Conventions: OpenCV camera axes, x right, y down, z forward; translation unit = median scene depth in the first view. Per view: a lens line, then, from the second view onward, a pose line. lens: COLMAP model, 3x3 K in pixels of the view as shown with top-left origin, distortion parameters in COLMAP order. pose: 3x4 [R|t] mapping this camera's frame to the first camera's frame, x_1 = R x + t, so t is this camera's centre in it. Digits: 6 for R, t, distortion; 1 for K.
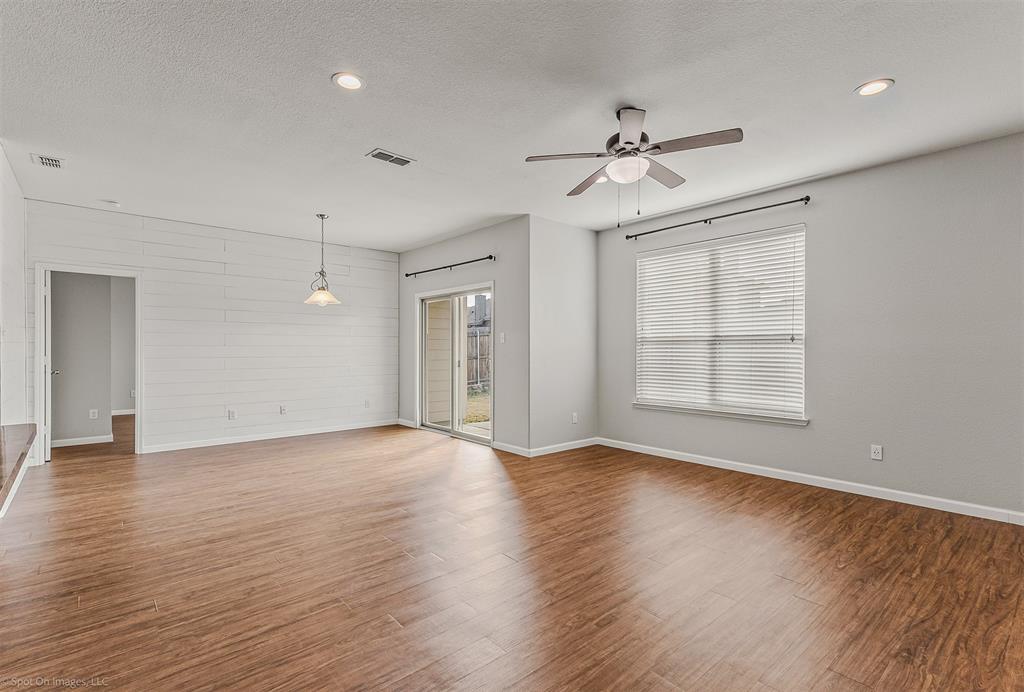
lens RADIAL K [[472.5, 0, 507.8], [0, 472.5, 347.3], [0, 0, 1]] dist [0.013544, -0.003065]
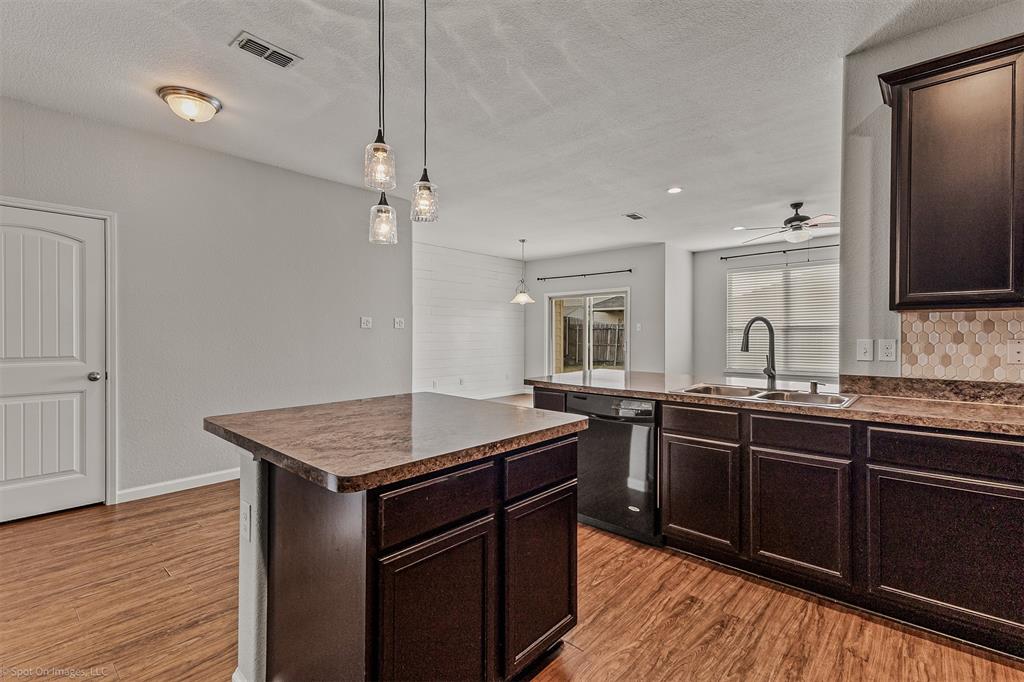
lens RADIAL K [[472.5, 0, 519.5], [0, 472.5, 335.8], [0, 0, 1]] dist [0.013544, -0.003065]
pose [[0.990777, -0.002073, 0.135487, -0.618366], [0.001850, 0.999997, 0.001771, 0.002613], [-0.135491, -0.001504, 0.990777, -0.401353]]
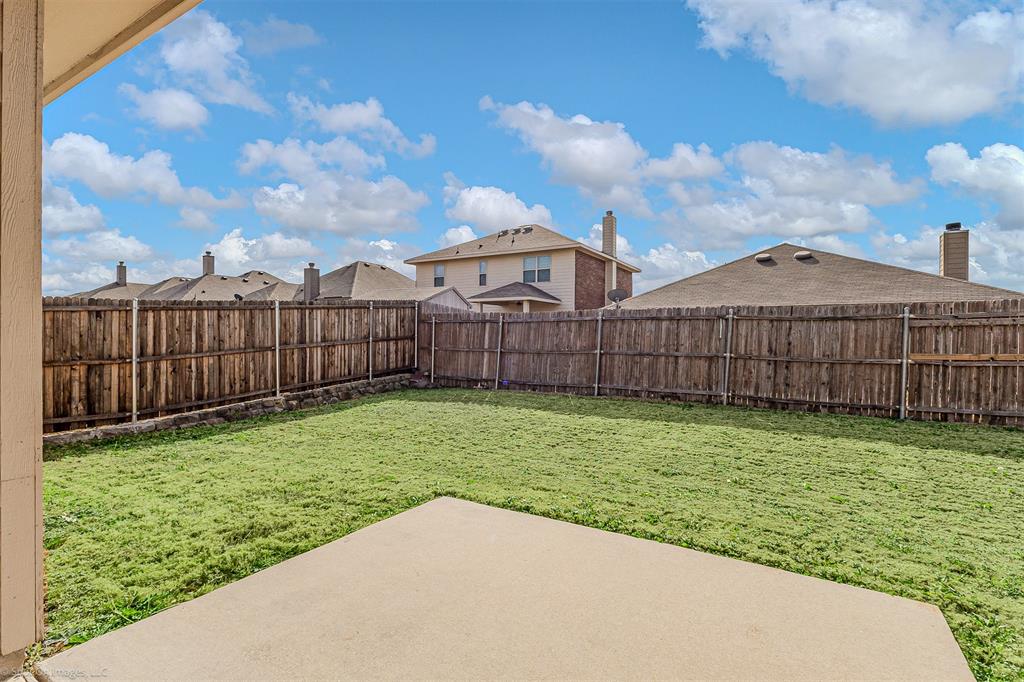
lens RADIAL K [[469.3, 0, 516.1], [0, 469.3, 342.1], [0, 0, 1]] dist [0.000971, -0.000584]
pose [[0.952045, -0.001621, 0.305955, 0.117810], [-0.000605, 0.999974, 0.007182, 0.034007], [-0.305958, -0.007023, 0.952019, 1.293586]]
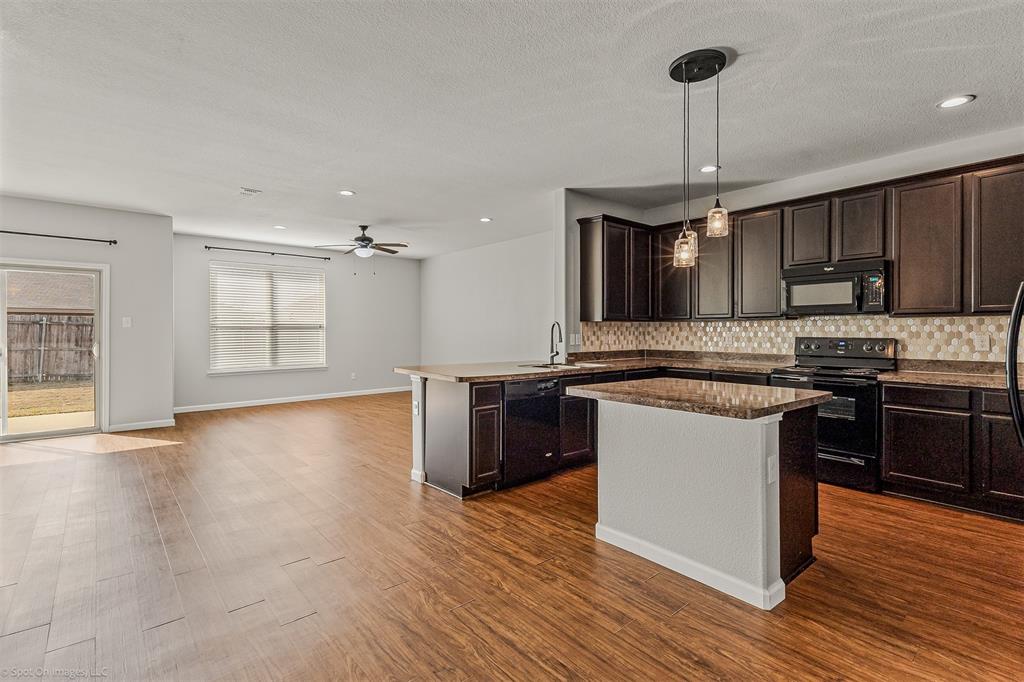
lens RADIAL K [[472.5, 0, 518.6], [0, 472.5, 328.3], [0, 0, 1]] dist [0.013544, -0.003065]
pose [[-0.002946, 0.004897, 0.999984, -1.173057], [0.000707, 0.999988, -0.004895, -0.001267], [-0.999995, 0.000692, -0.002949, 0.151894]]
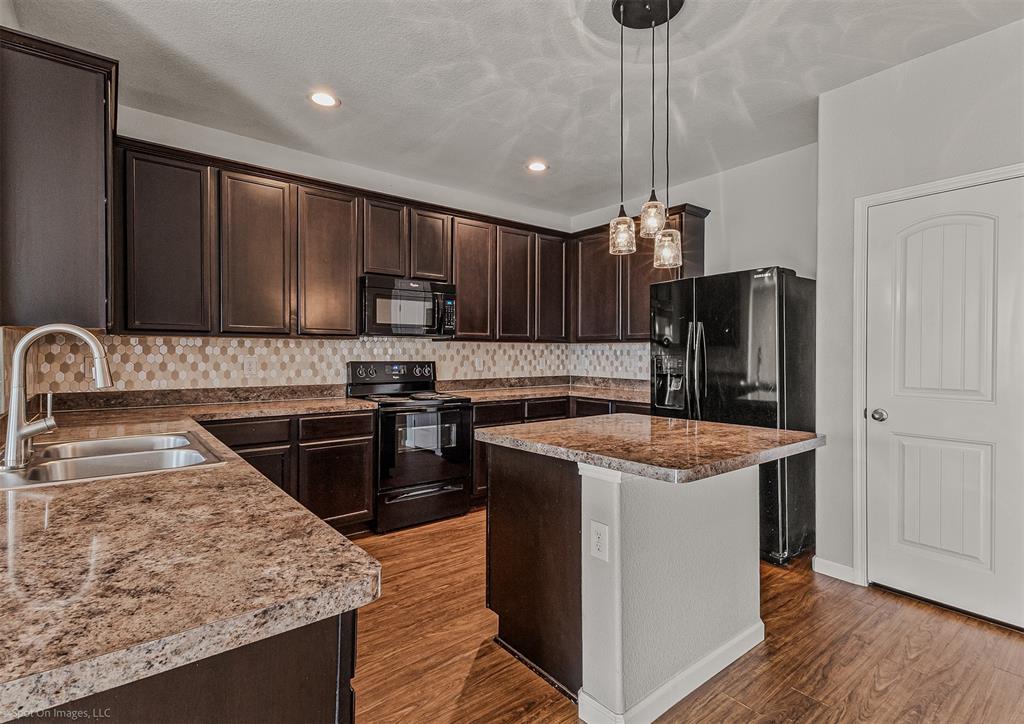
lens RADIAL K [[503.3, 0, 528.9], [0, 503.3, 355.5], [0, 0, 1]] dist [0.012604, 0.000072]
pose [[-0.999518, -0.002139, 0.030968, -0.621626], [-0.002087, 0.999996, 0.001715, 0.000033], [-0.030971, 0.001649, -0.999519, 0.366274]]
